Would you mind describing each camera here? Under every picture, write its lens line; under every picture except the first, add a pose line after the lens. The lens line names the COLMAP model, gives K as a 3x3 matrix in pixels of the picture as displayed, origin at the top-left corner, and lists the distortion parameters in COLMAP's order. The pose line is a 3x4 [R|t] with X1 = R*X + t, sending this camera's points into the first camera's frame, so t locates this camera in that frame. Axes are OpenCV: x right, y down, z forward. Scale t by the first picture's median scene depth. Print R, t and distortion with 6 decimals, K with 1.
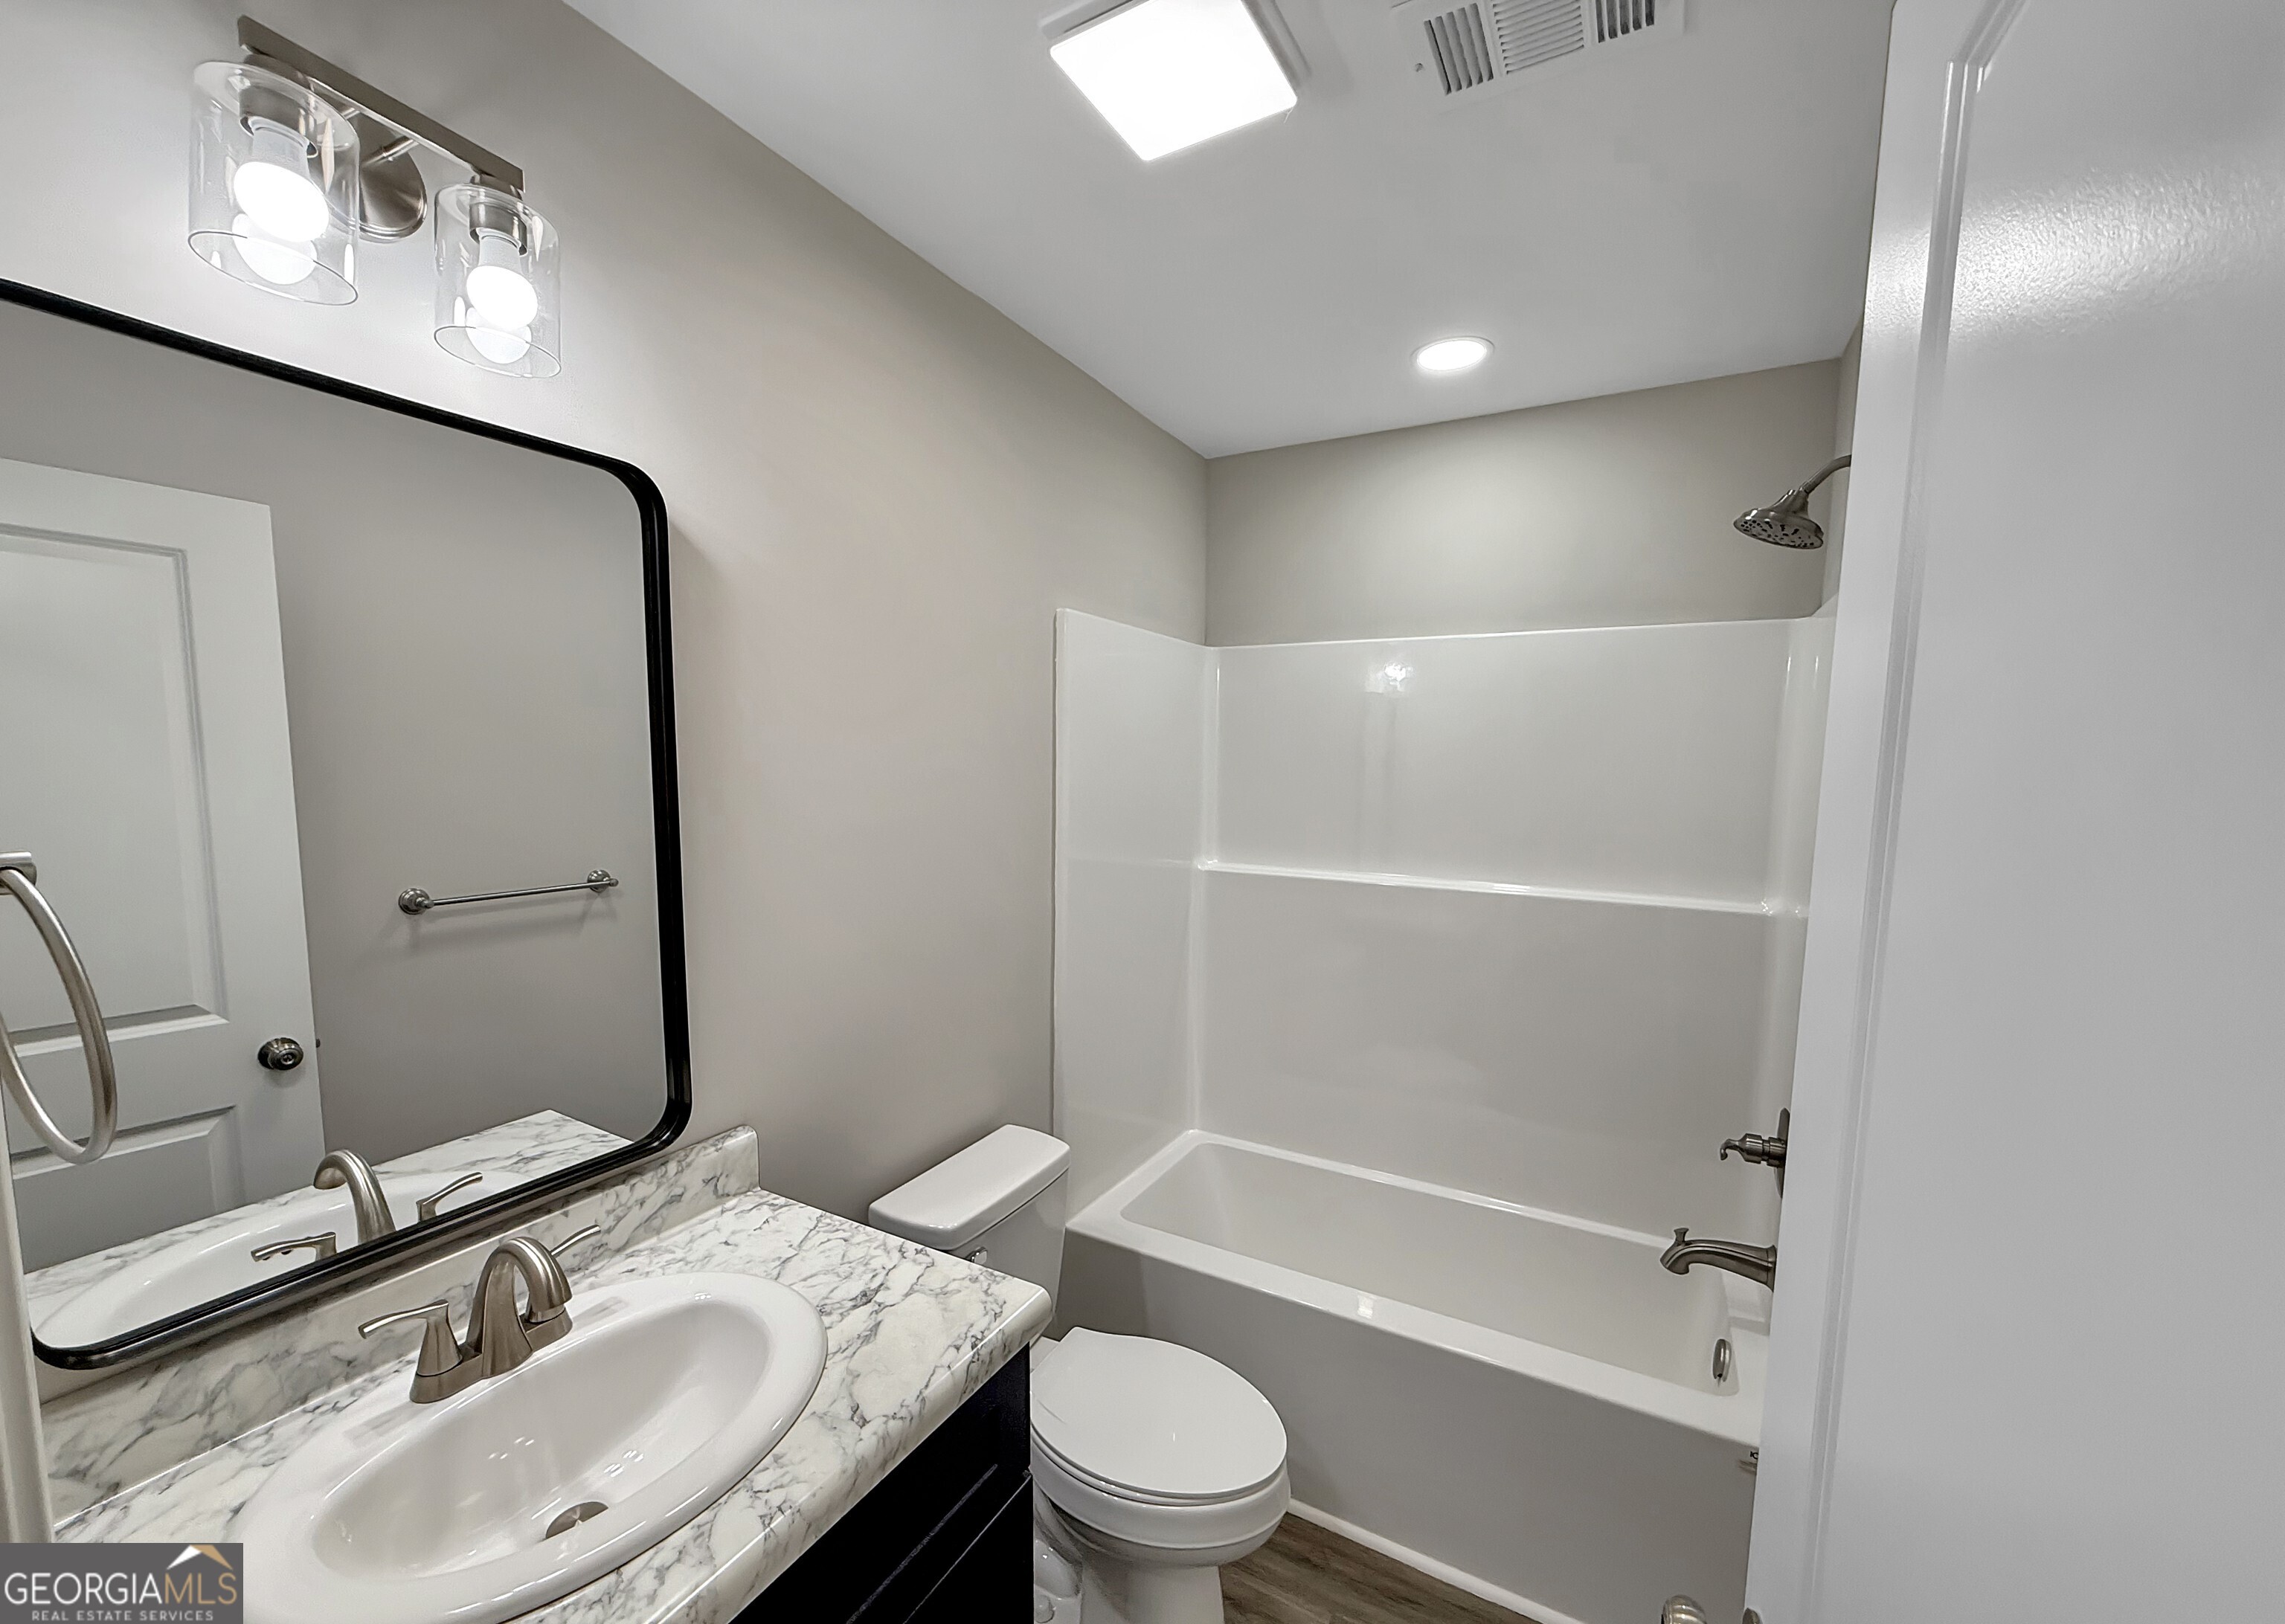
lens RADIAL K [[914.7, 0, 1156.3], [0, 914.7, 884.7], [0, 0, 1]] dist [-0.000872, 0.000650]
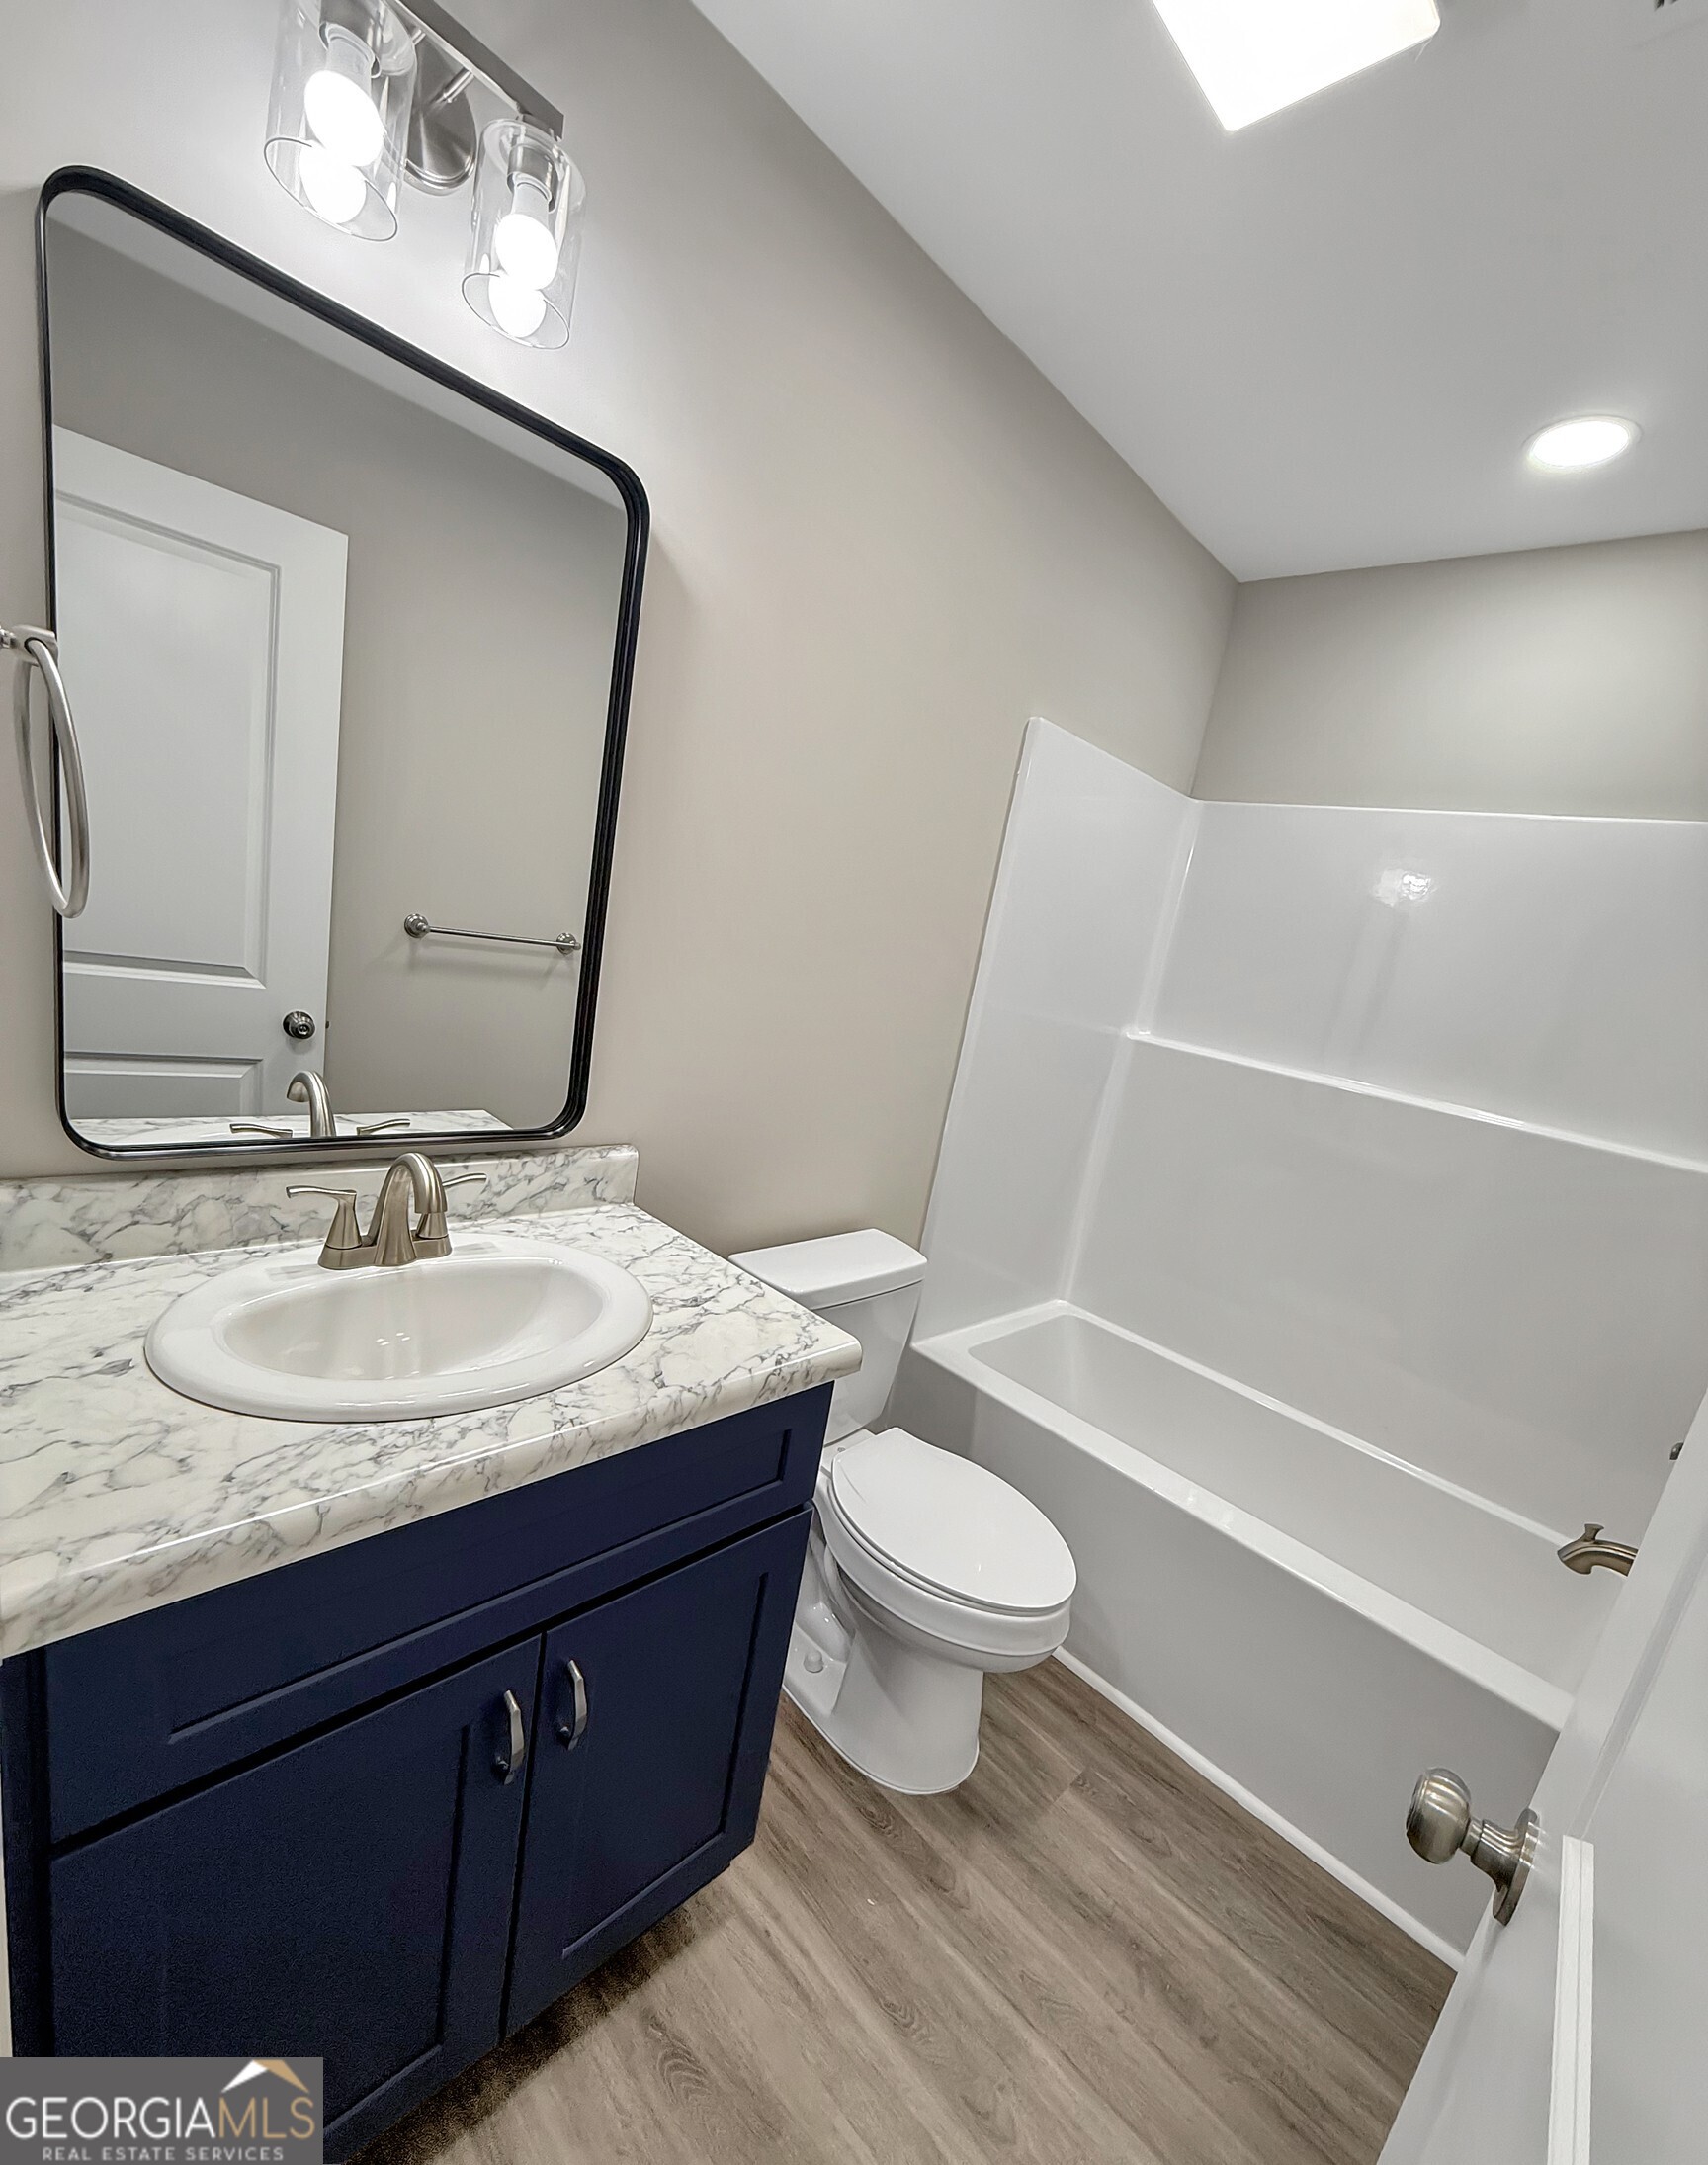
lens RADIAL K [[918.8, 0, 853.0], [0, 918.8, 1133.1], [0, 0, 1]] dist [0.001350, 0.000084]
pose [[0.950924, 0.211187, -0.226148, 0.052621], [-0.189069, 0.975134, 0.115614, 0.096048], [0.244940, -0.067183, 0.967208, 0.025200]]
